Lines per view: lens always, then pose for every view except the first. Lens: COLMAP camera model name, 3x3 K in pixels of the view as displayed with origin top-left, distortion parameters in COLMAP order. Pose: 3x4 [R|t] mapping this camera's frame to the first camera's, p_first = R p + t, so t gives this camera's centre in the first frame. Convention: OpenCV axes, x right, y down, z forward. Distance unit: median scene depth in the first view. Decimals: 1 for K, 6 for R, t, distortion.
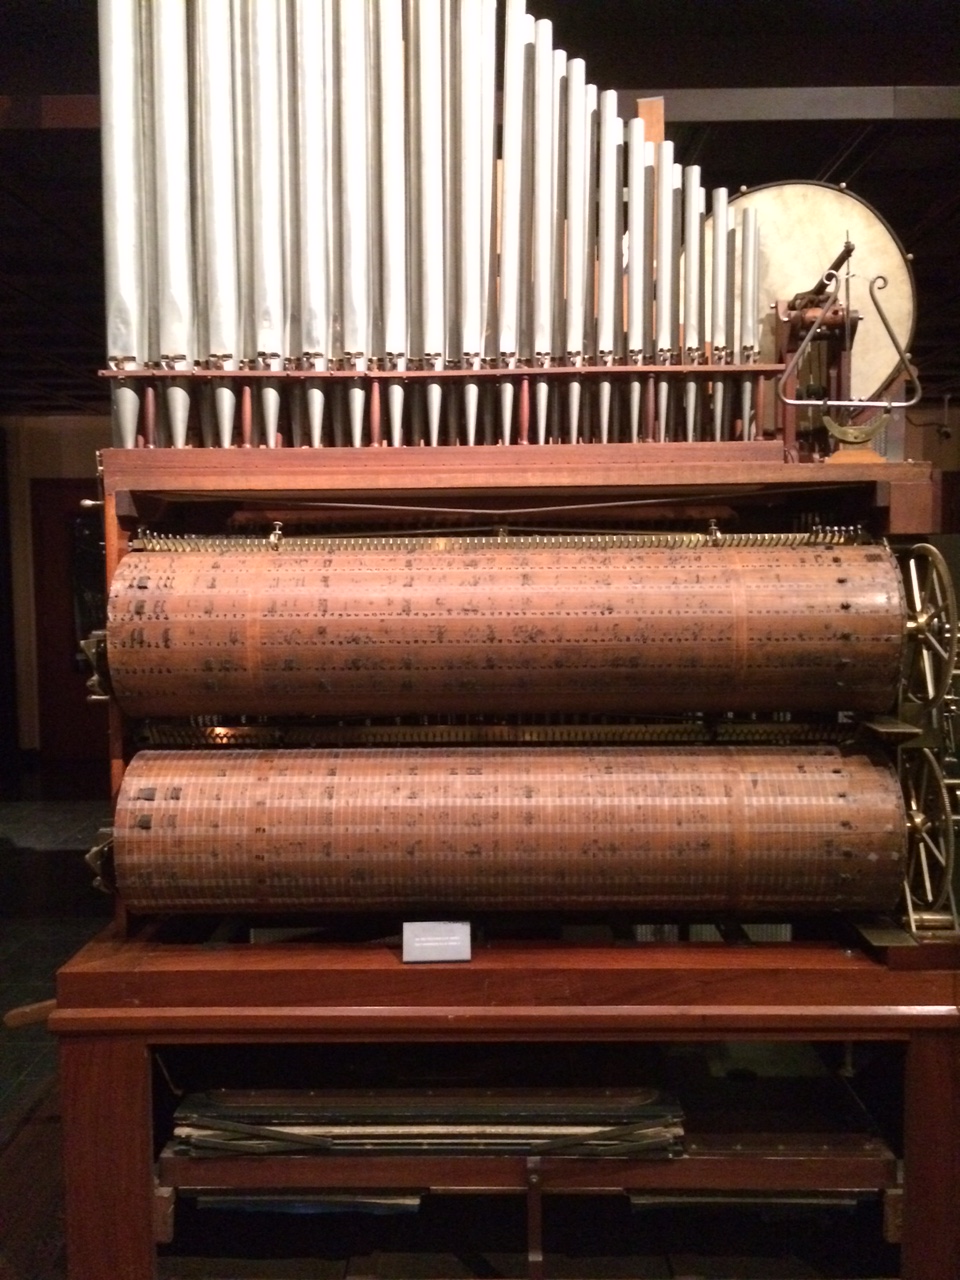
lens RADIAL K [[1085.2, 0, 484.7], [0, 1085.2, 634.6], [0, 0, 1]] dist [0.044928, -0.006652]
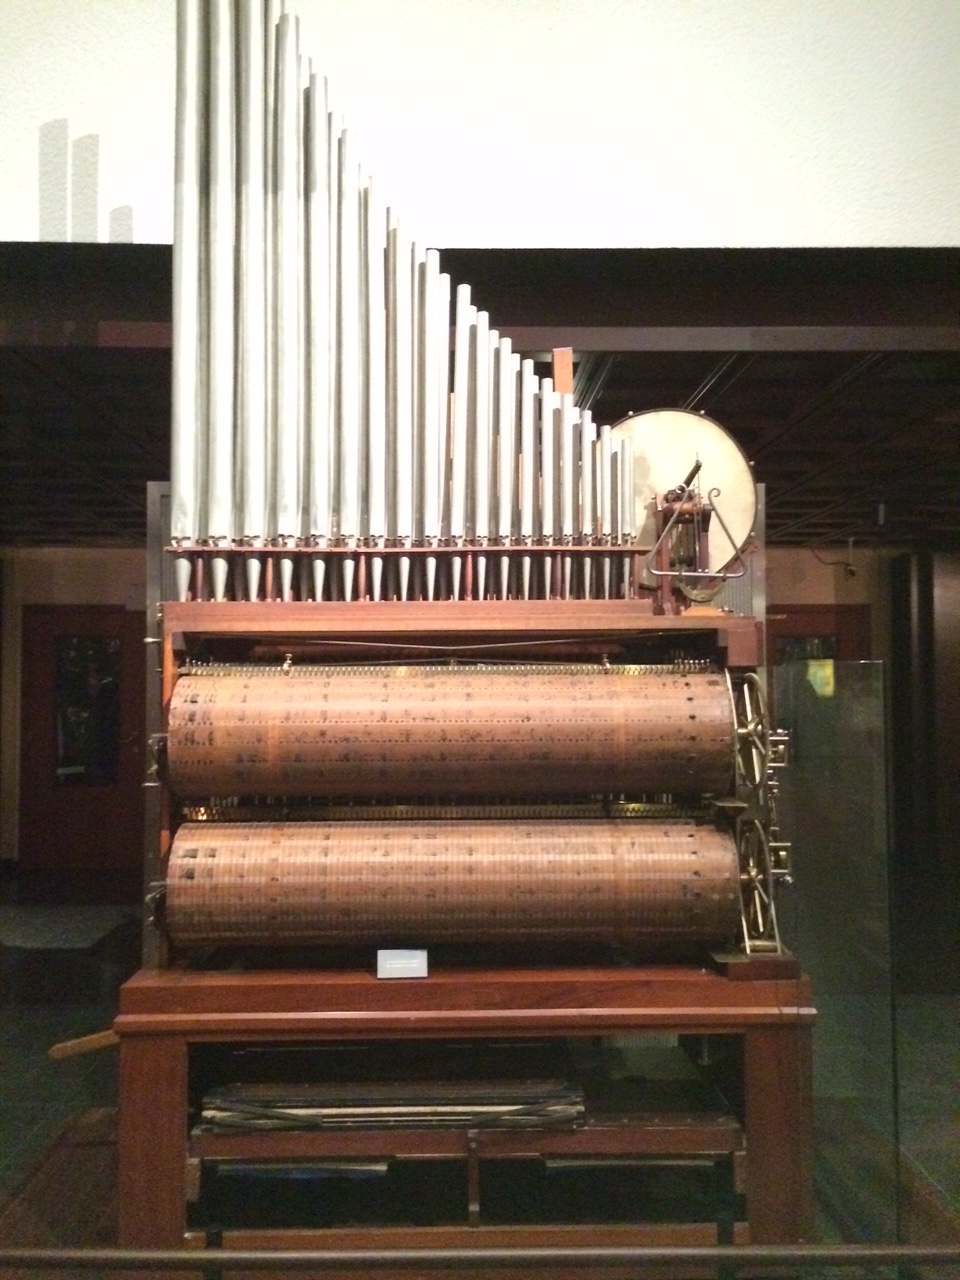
lens RADIAL K [[1085.2, 0, 478.1], [0, 1085.2, 631.7], [0, 0, 1]] dist [0.044928, -0.006652]
pose [[0.999482, 0.005753, 0.031666, 0.004833], [-0.002149, 0.993629, -0.112681, 0.022831], [-0.032113, 0.112554, 0.993127, -0.392812]]
